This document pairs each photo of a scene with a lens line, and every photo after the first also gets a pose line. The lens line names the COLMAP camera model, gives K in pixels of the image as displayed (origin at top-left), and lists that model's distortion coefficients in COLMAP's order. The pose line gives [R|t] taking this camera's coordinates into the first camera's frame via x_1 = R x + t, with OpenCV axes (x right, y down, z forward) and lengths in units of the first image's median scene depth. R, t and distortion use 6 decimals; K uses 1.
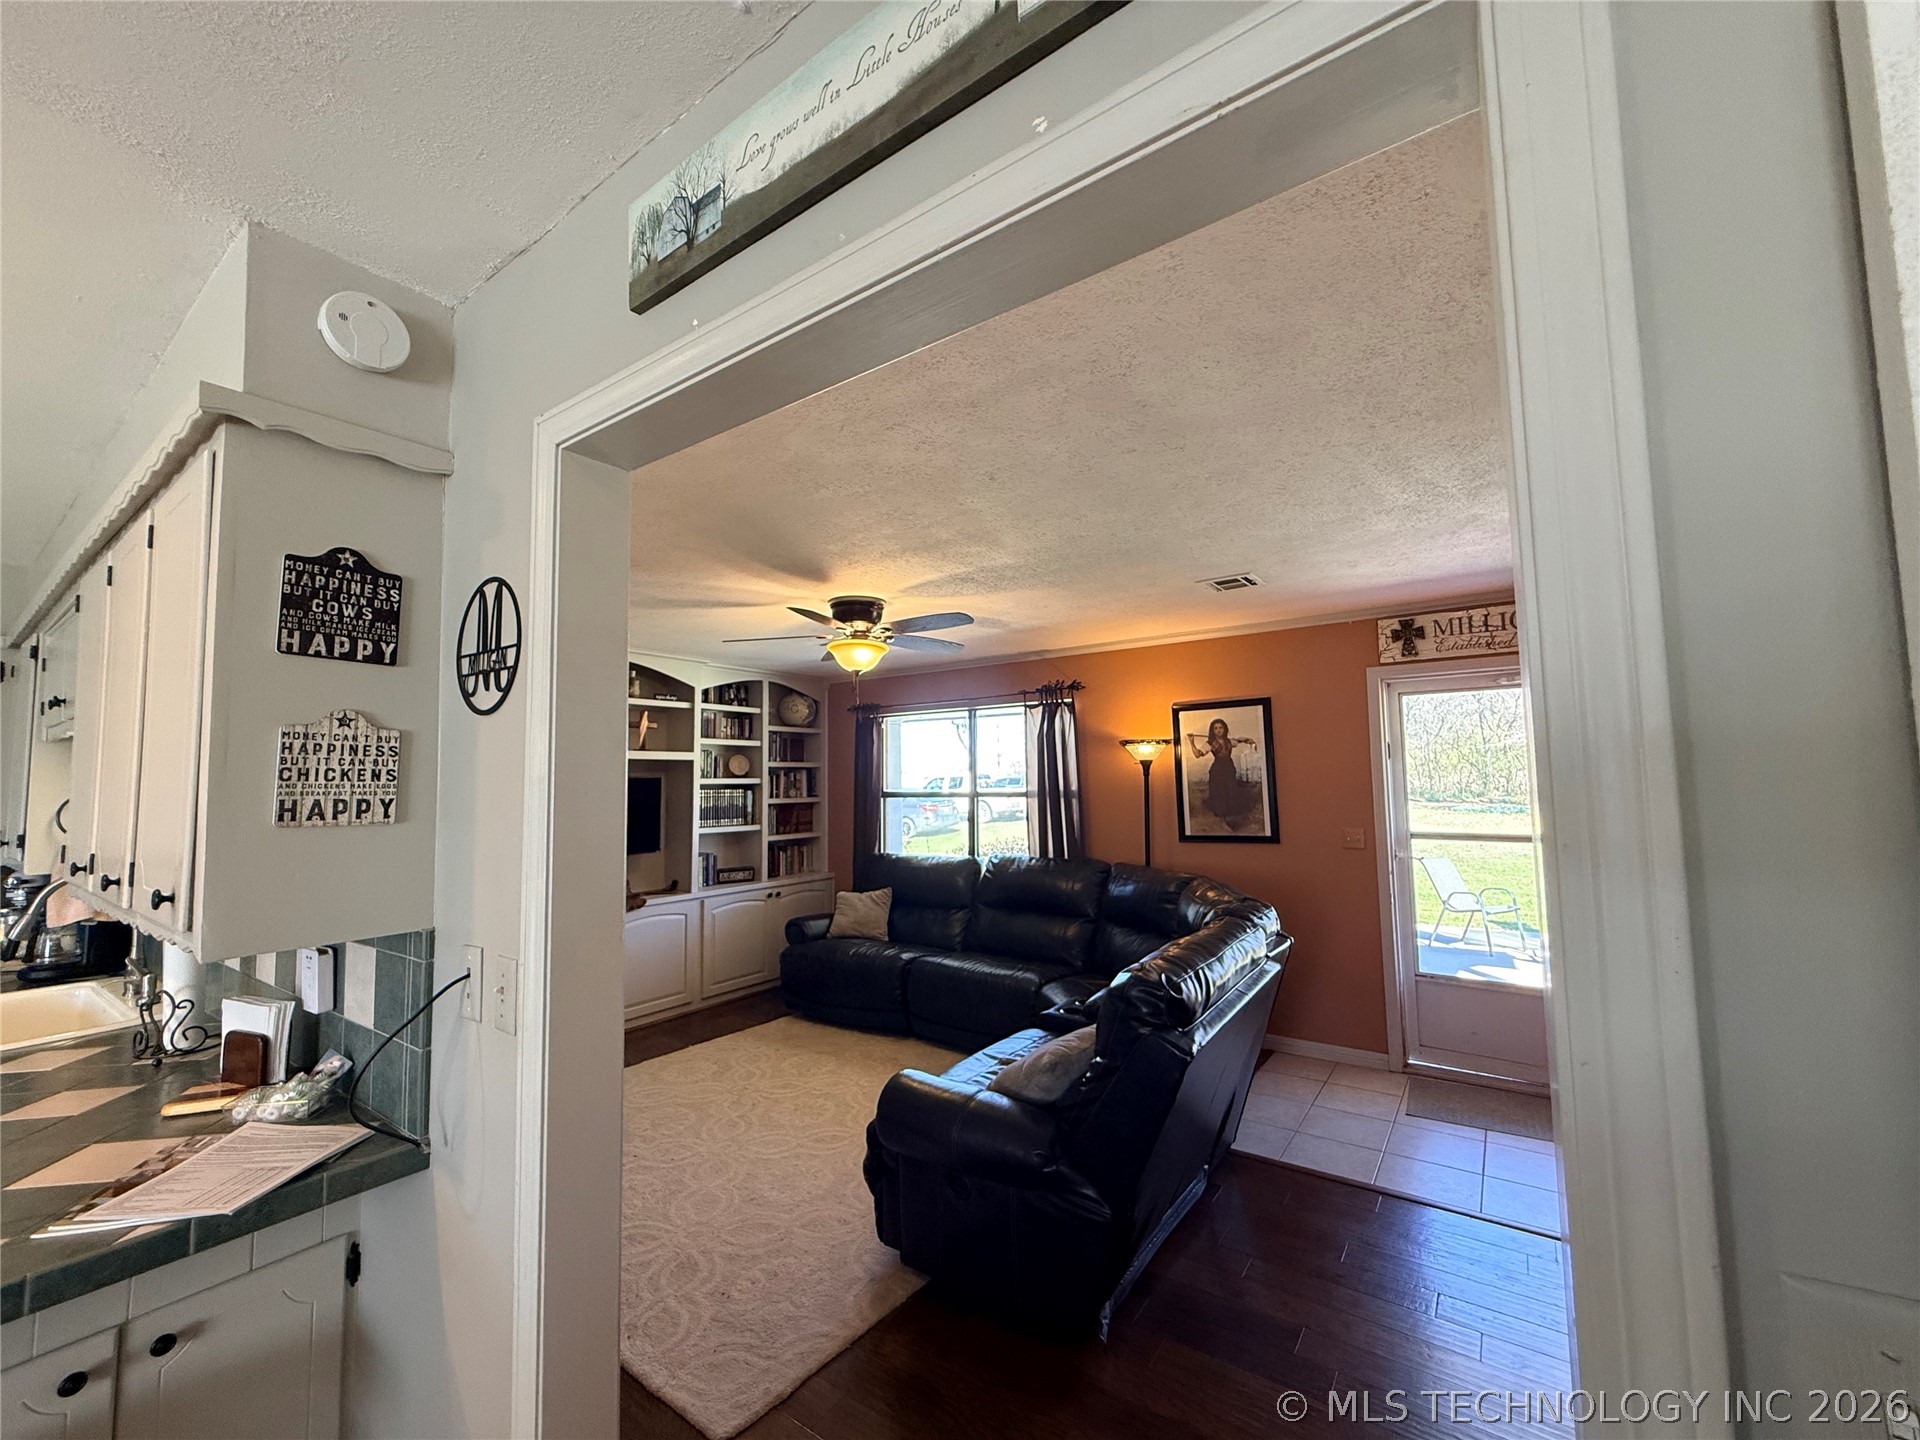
lens RADIAL K [[770.6, 0, 952.4], [0, 770.6, 723.4], [0, 0, 1]] dist [0.001158, 0.000221]
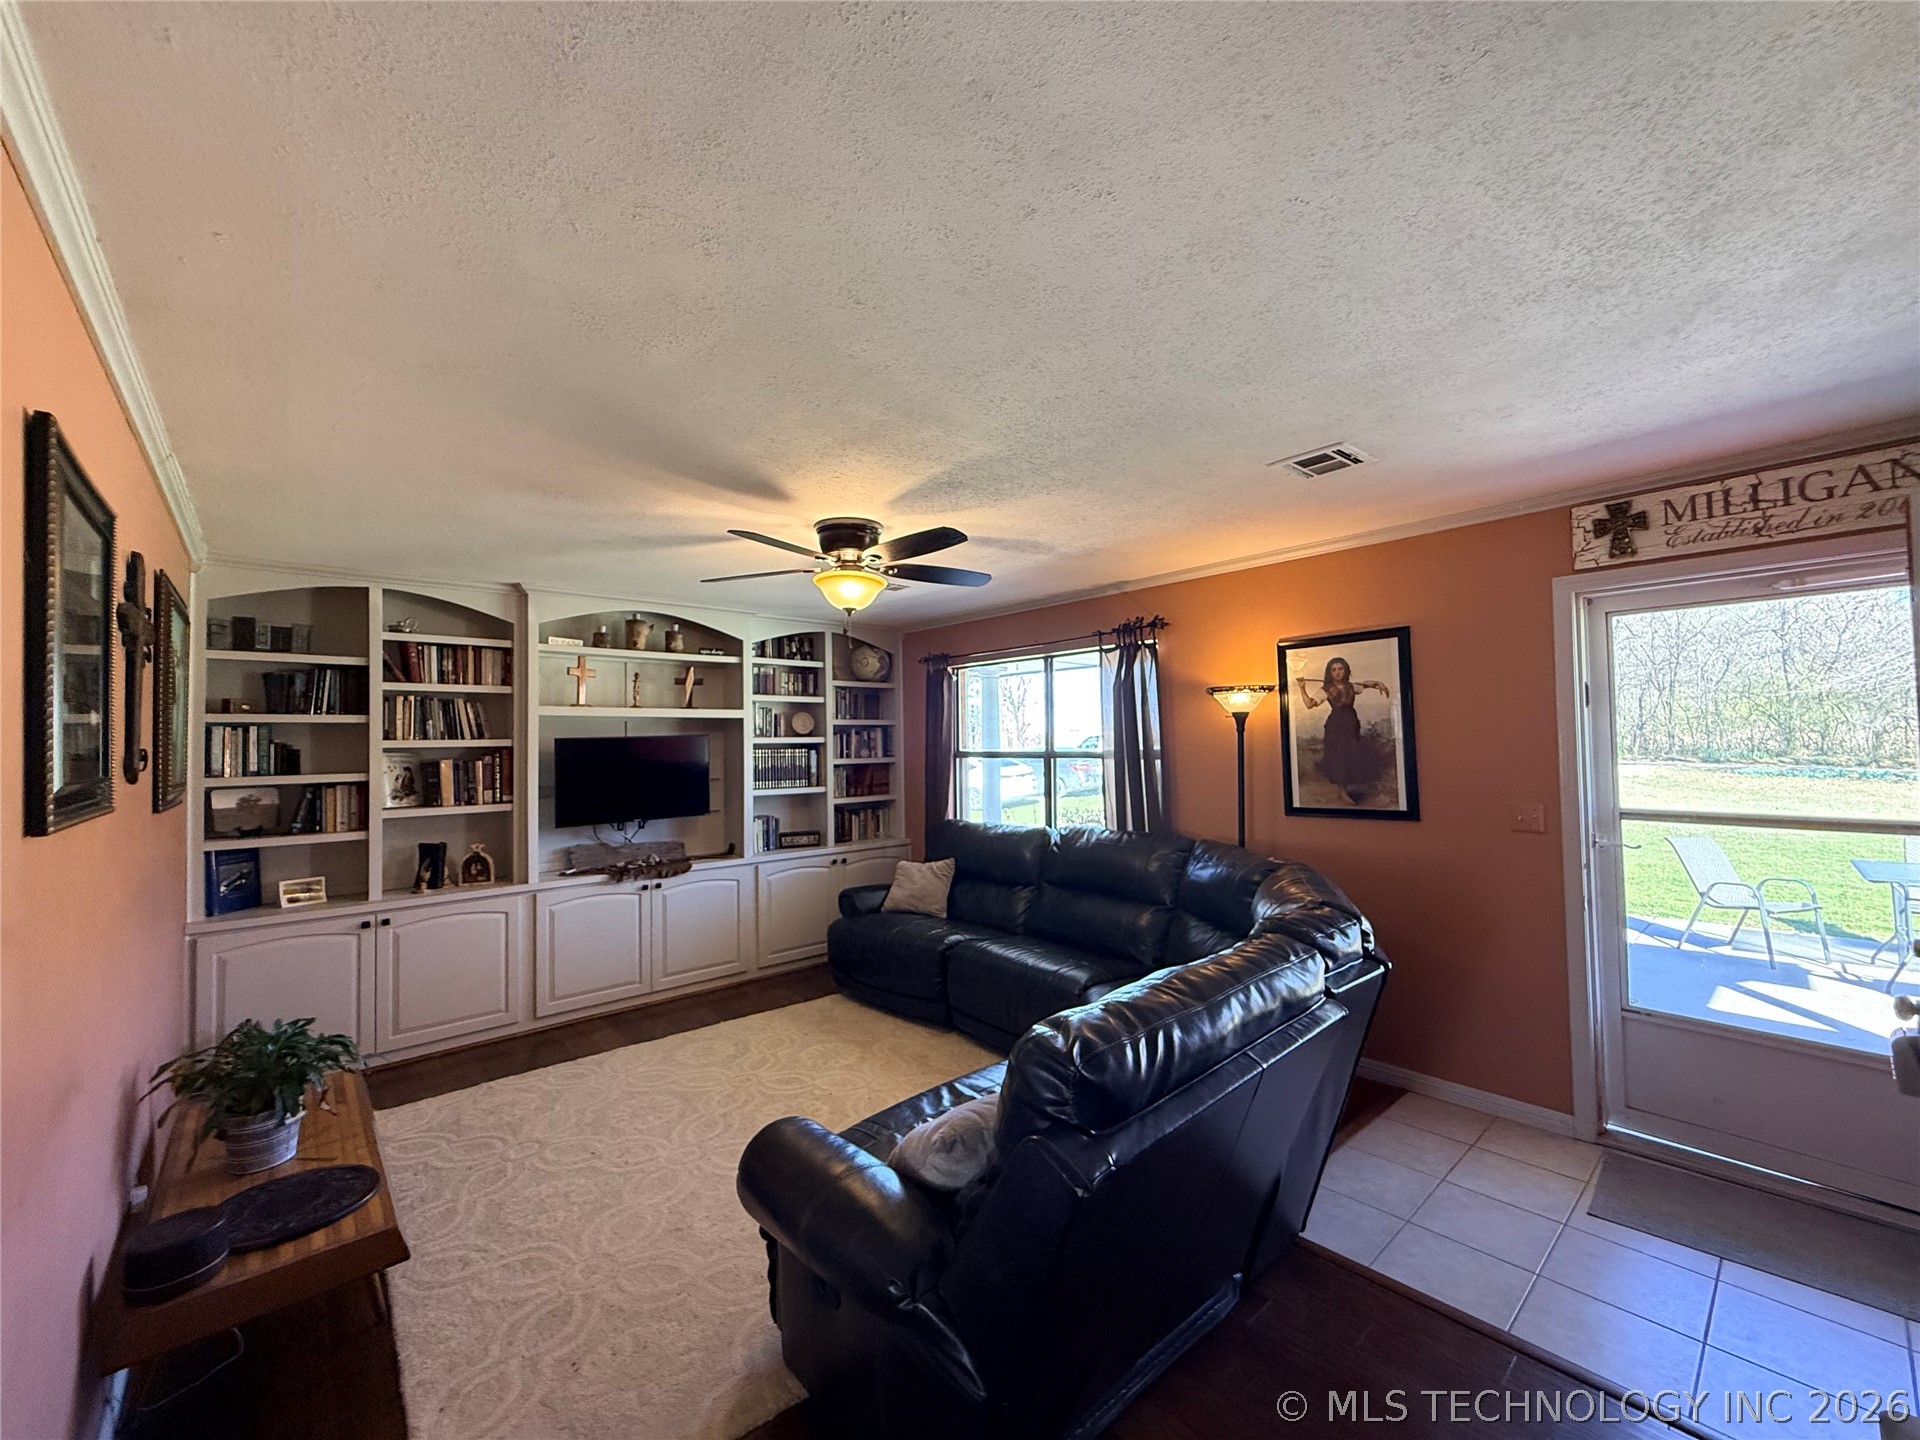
lens RADIAL K [[770.6, 0, 952.4], [0, 770.6, 723.4], [0, 0, 1]] dist [0.001158, 0.000221]
pose [[0.974869, -0.007891, -0.222641, 0.137888], [0.019859, 0.998472, 0.051569, 0.012153], [0.221894, -0.054694, 0.973536, 0.159642]]
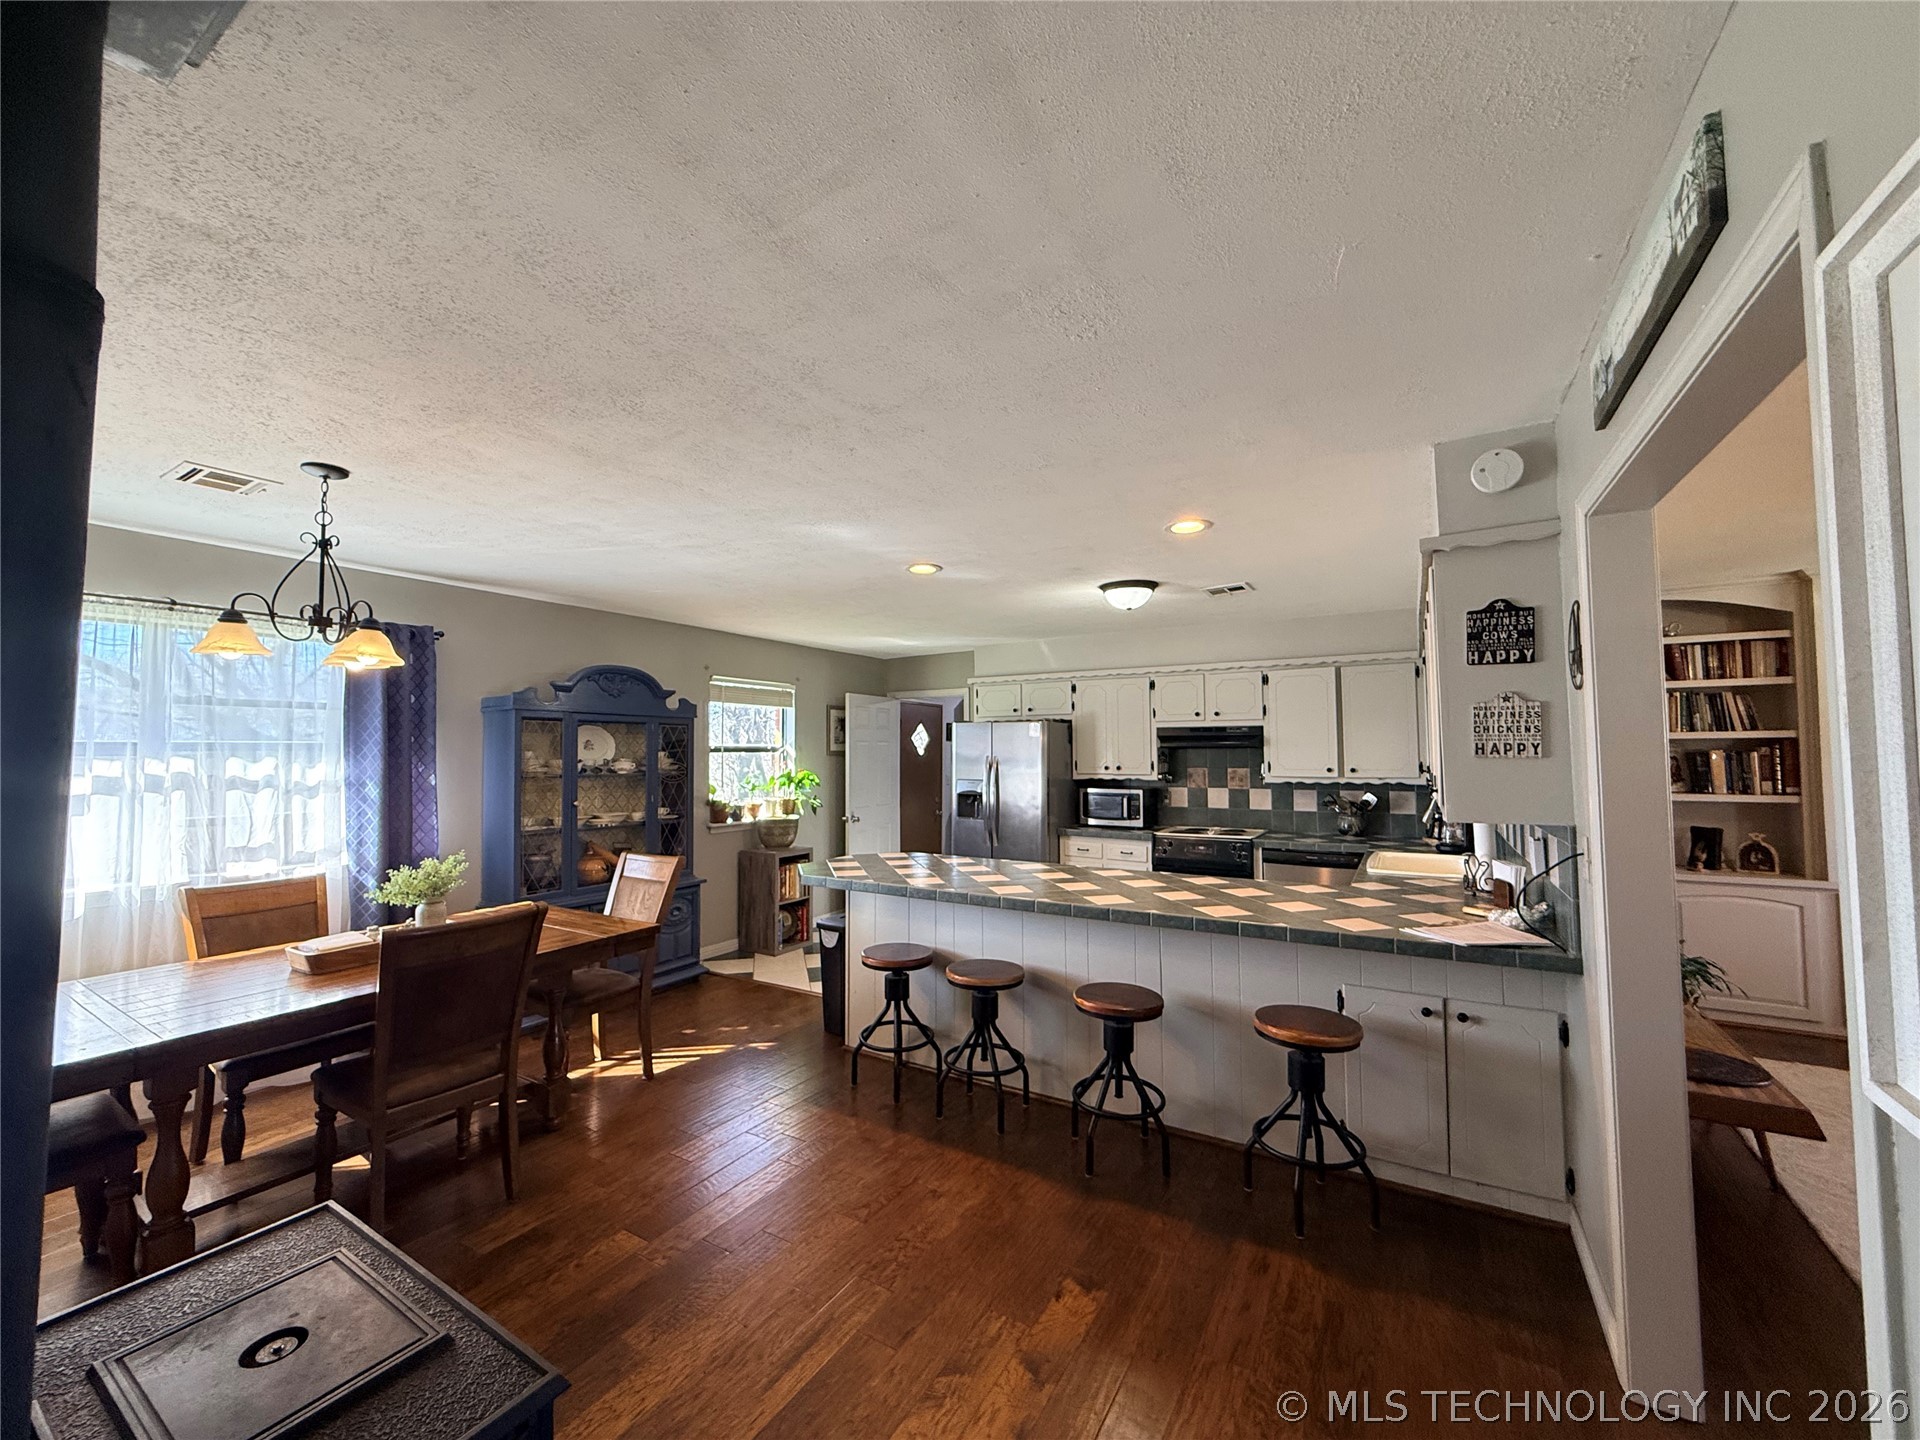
lens RADIAL K [[767.9, 0, 953.6], [0, 767.9, 722.8], [0, 0, 1]] dist [0.000351, 0.000345]
pose [[0.084467, -0.025834, -0.996091, 0.229699], [0.083312, 0.996347, -0.018776, -0.005451], [0.992937, -0.081401, 0.086311, -0.109259]]
